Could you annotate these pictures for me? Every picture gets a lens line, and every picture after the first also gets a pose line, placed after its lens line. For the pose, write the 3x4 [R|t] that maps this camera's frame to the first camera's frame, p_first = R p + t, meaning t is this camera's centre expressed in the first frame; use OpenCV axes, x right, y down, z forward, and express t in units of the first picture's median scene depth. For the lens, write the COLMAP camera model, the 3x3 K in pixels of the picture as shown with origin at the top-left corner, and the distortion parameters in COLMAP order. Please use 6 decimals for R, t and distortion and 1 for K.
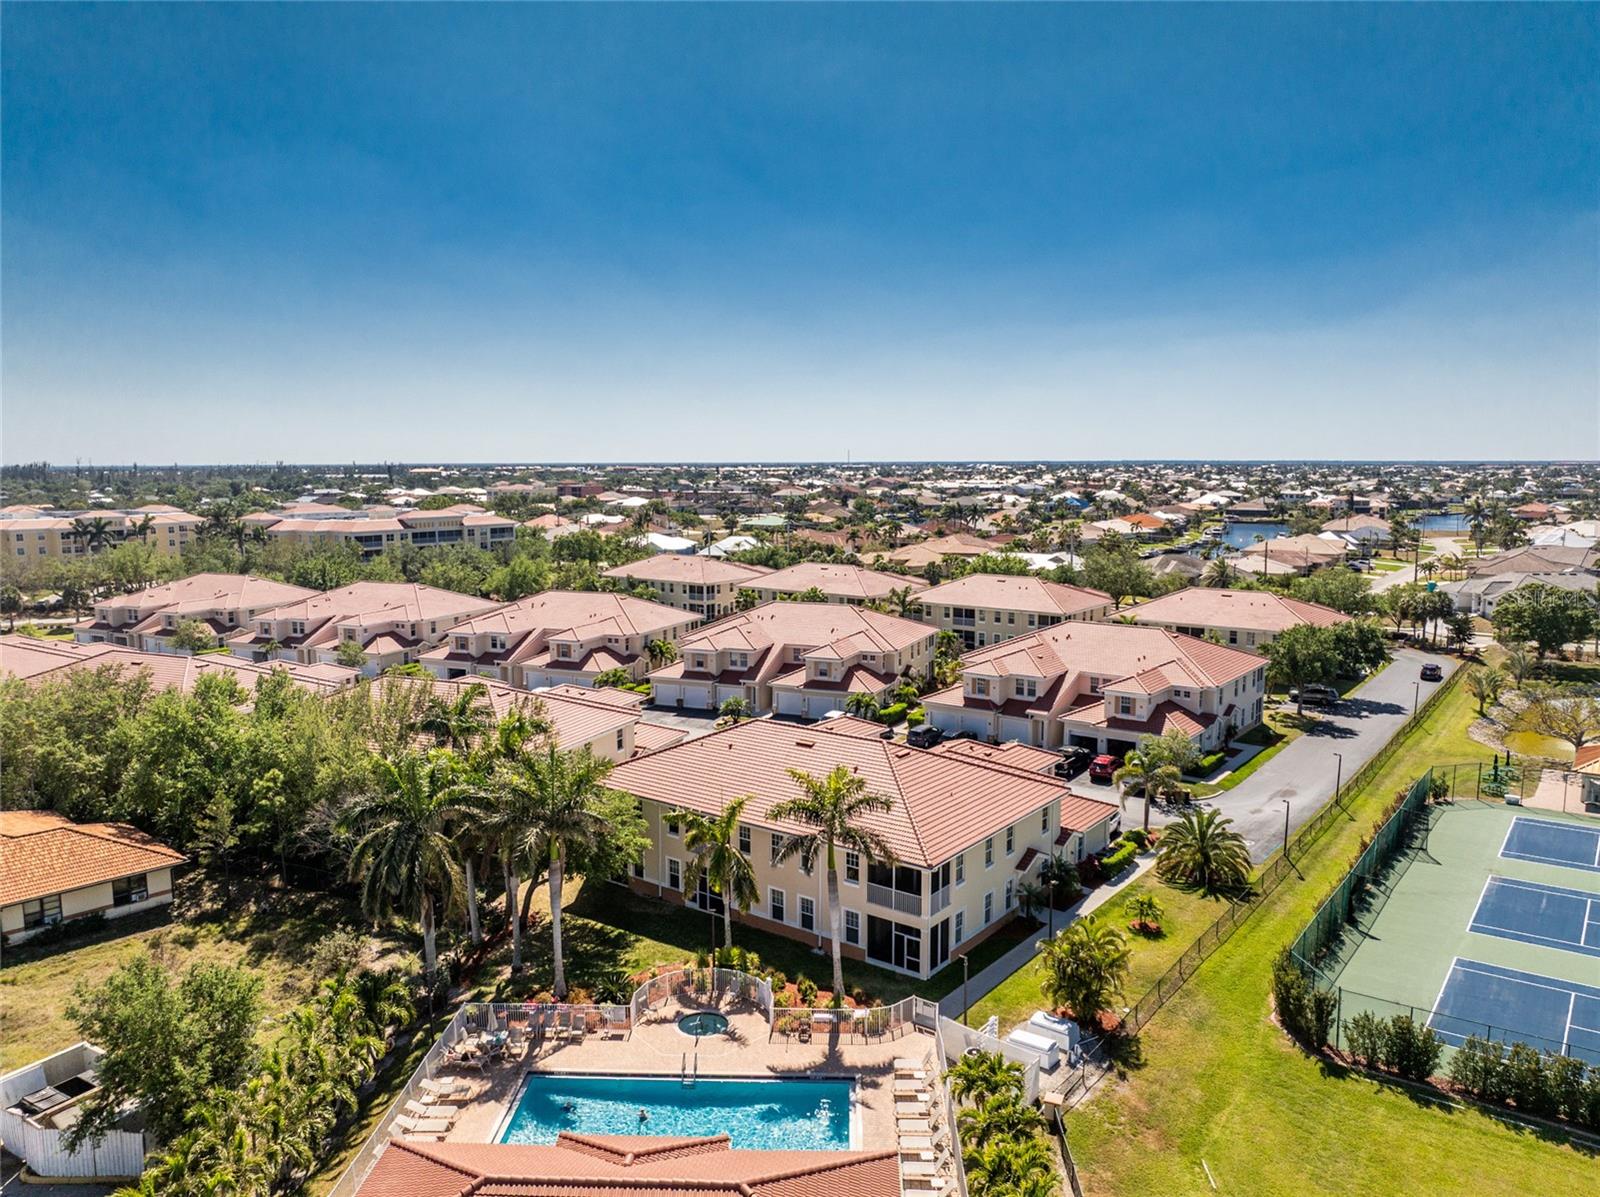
lens RADIAL K [[1138.0, 0, 803.4], [0, 1138.0, 599.2], [0, 0, 1]] dist [-0.031847, -0.003552]
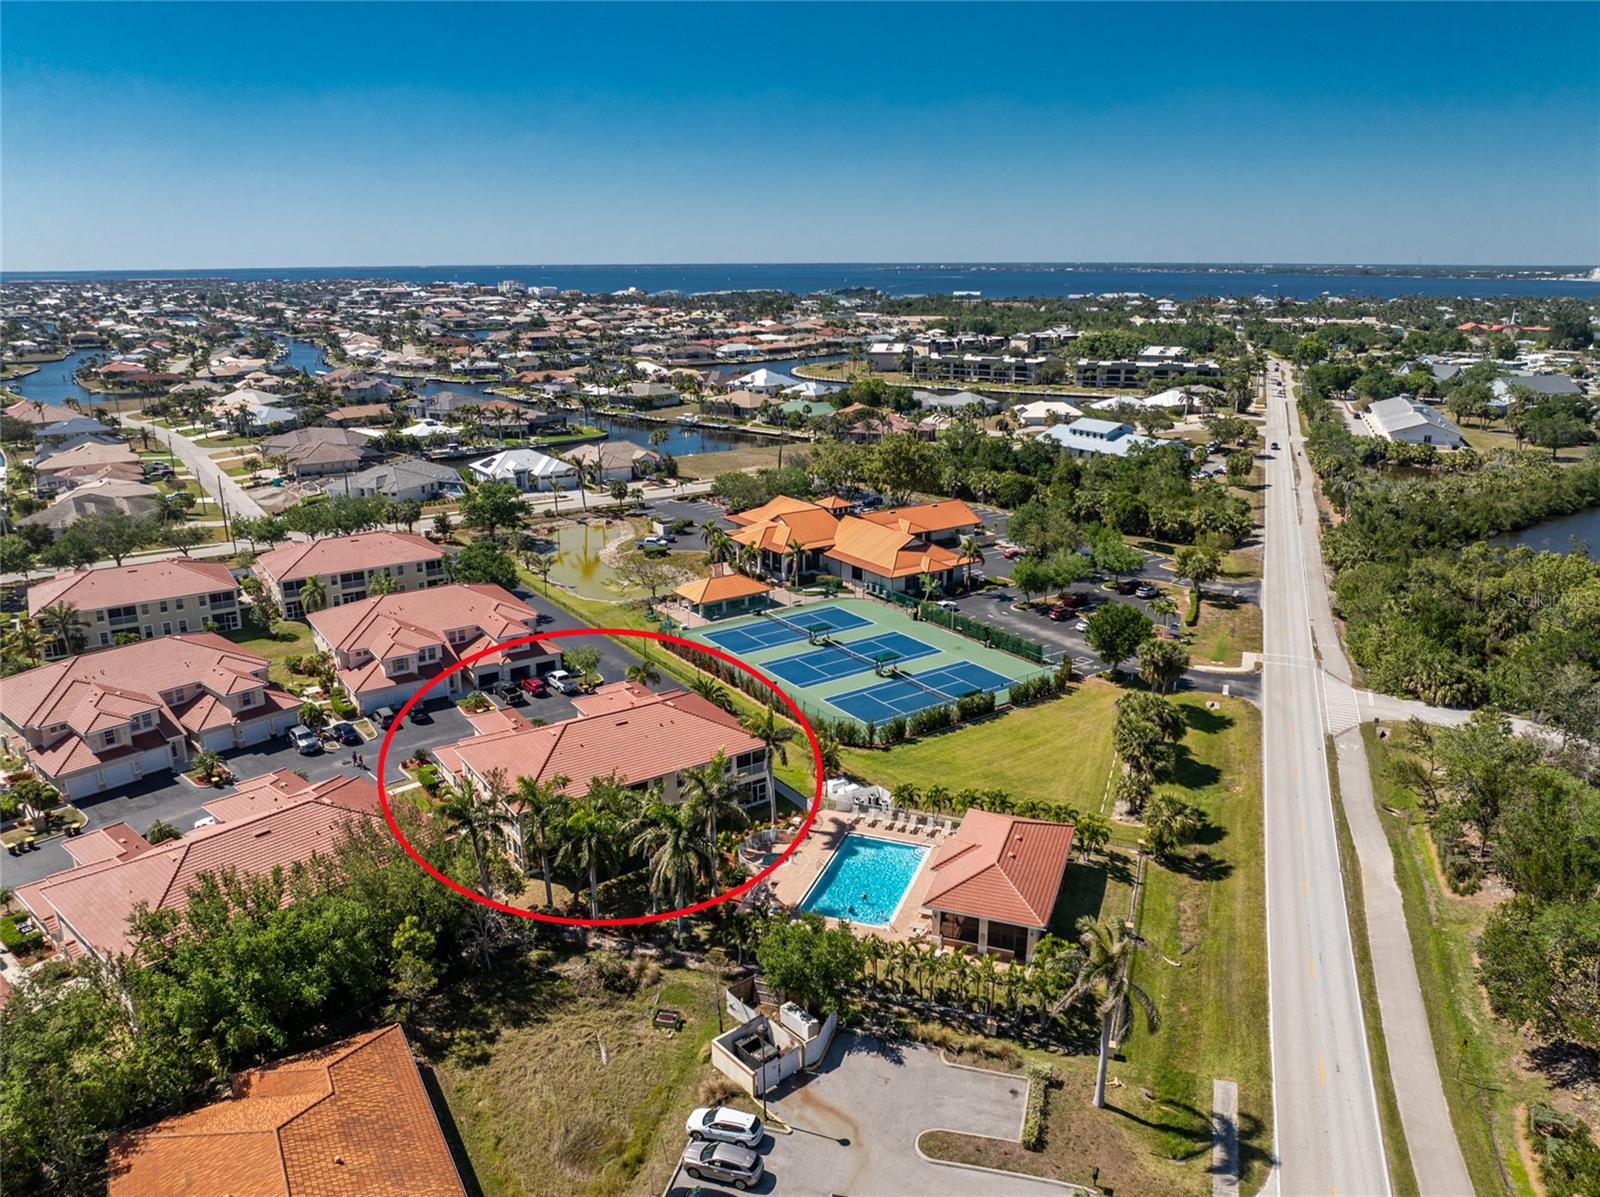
lens RADIAL K [[1124.9, 0, 817.1], [0, 1124.9, 597.2], [0, 0, 1]] dist [-0.030154, -0.003511]
pose [[0.307213, -0.268003, 0.913124, -1.318583], [0.114807, 0.962955, 0.244003, -0.396517], [-0.944690, 0.029873, 0.326601, 0.241019]]
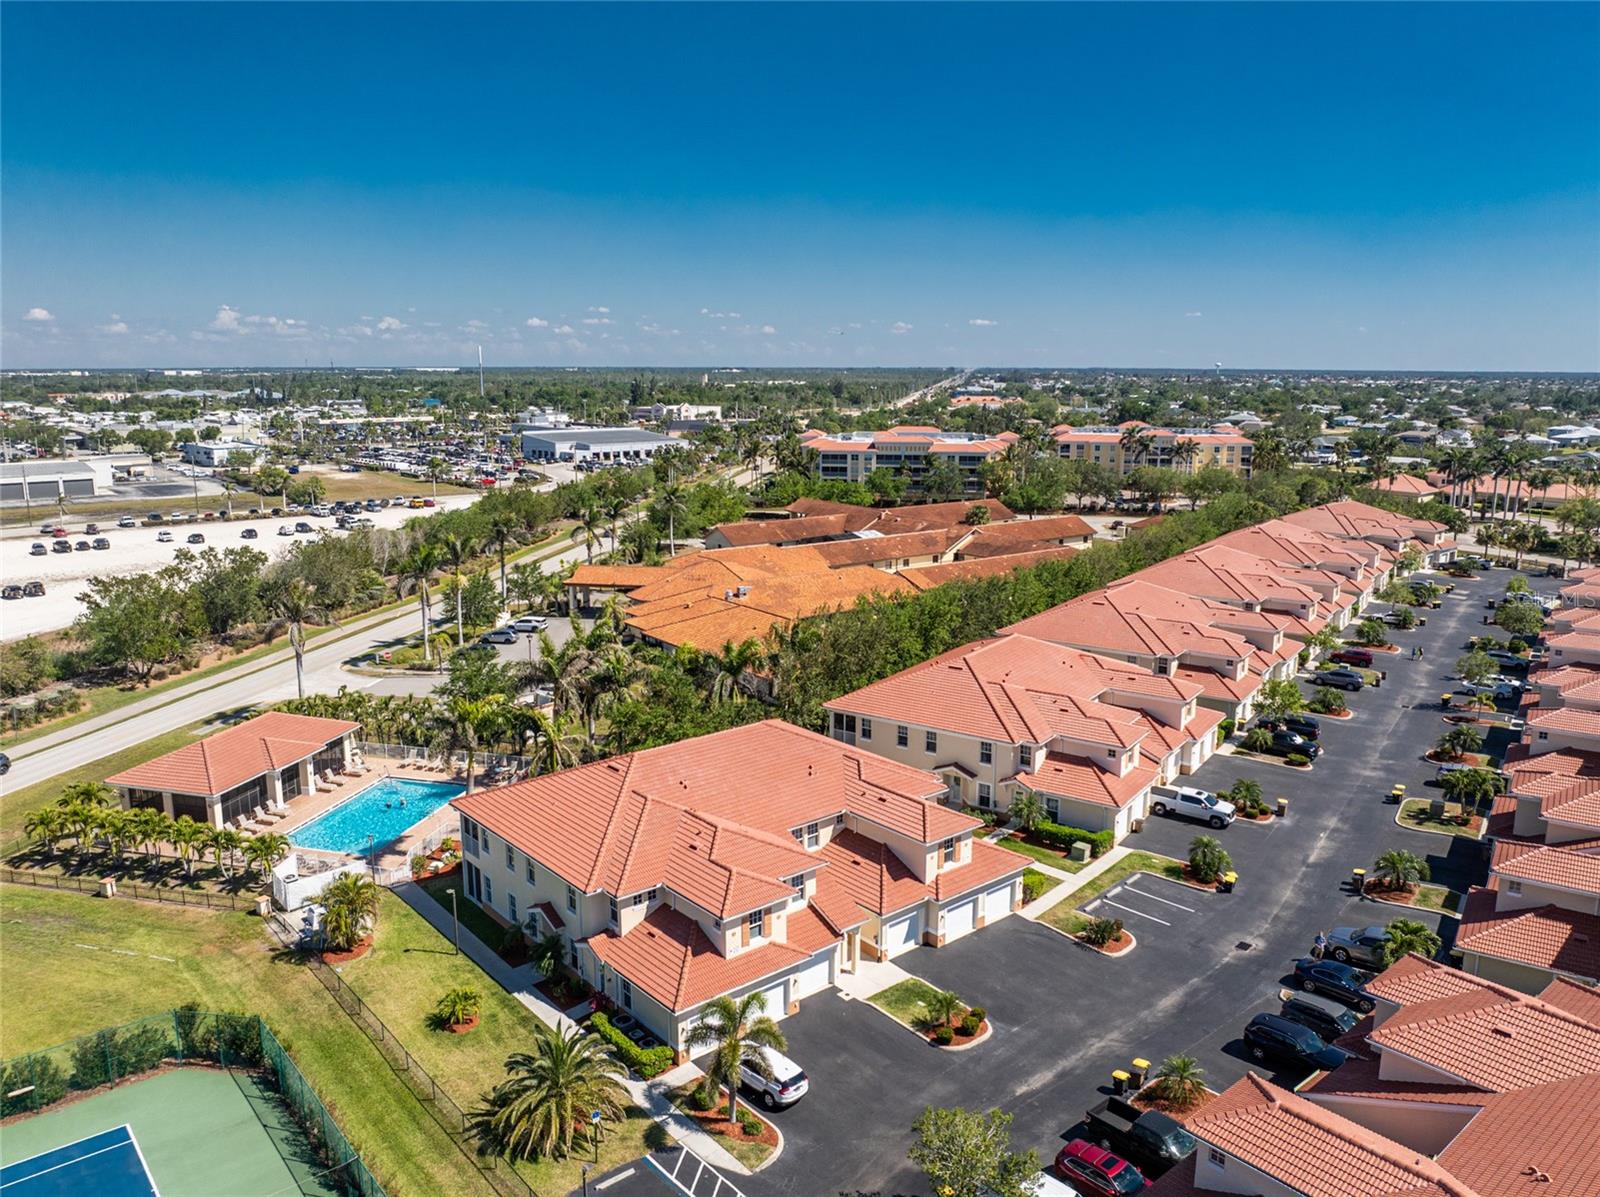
lens RADIAL K [[1170.2, 0, 800.0], [0, 1170.2, 598.5], [0, 0, 1]] dist [-0.036498, -0.006314]
pose [[-0.212906, 0.192202, -0.957982, 1.013299], [-0.117948, 0.968236, 0.220472, -0.256880], [0.969927, 0.159932, -0.183474, 1.316313]]
